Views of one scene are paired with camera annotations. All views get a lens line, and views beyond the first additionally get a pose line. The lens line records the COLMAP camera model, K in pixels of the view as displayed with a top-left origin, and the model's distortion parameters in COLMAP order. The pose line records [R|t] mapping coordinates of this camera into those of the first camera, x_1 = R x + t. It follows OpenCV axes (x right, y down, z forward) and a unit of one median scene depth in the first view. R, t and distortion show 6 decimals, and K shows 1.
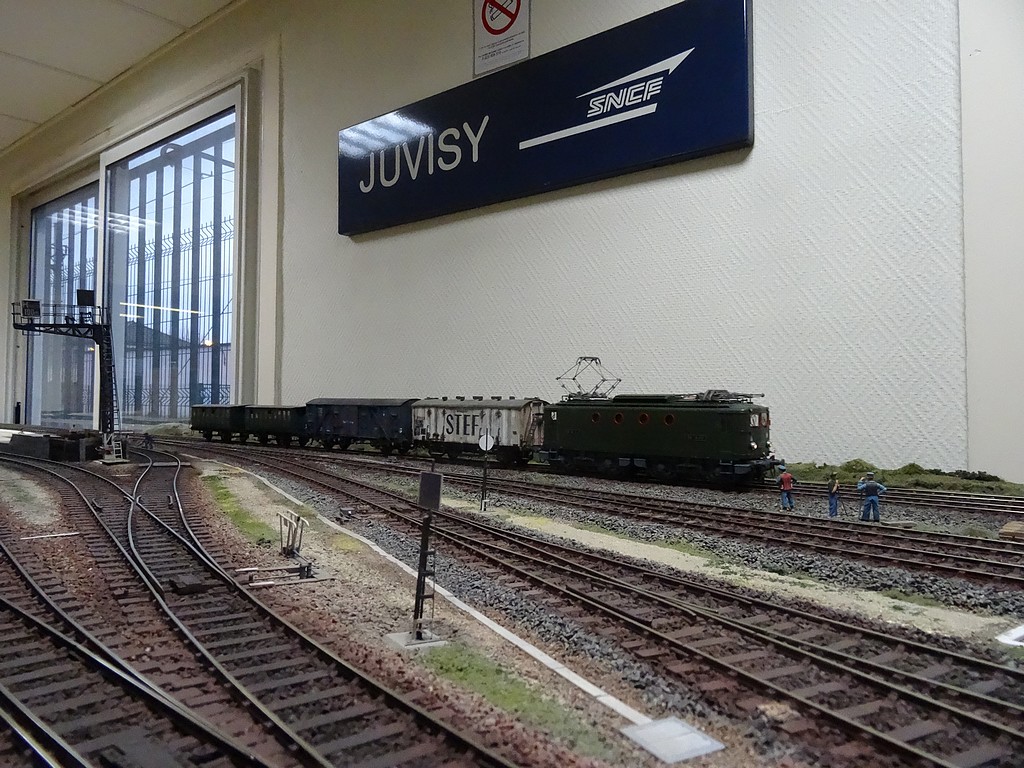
lens RADIAL K [[756.4, 0, 509.3], [0, 756.4, 384.1], [0, 0, 1]] dist [-0.003122, 0.000114]
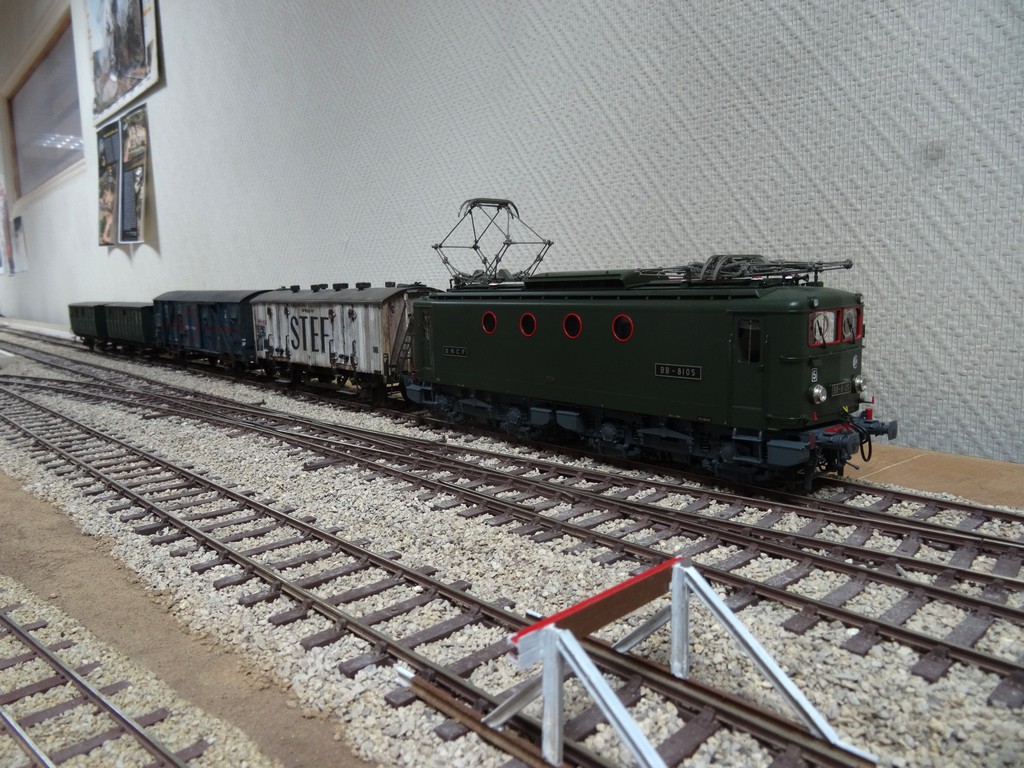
lens RADIAL K [[756.4, 0, 514.8], [0, 756.4, 383.9], [0, 0, 1]] dist [-0.003122, 0.000114]
pose [[0.995149, -0.014989, -0.097226, 0.166010], [0.029676, 0.988024, 0.151419, 0.009567], [0.093792, -0.153570, 0.983676, 0.486613]]
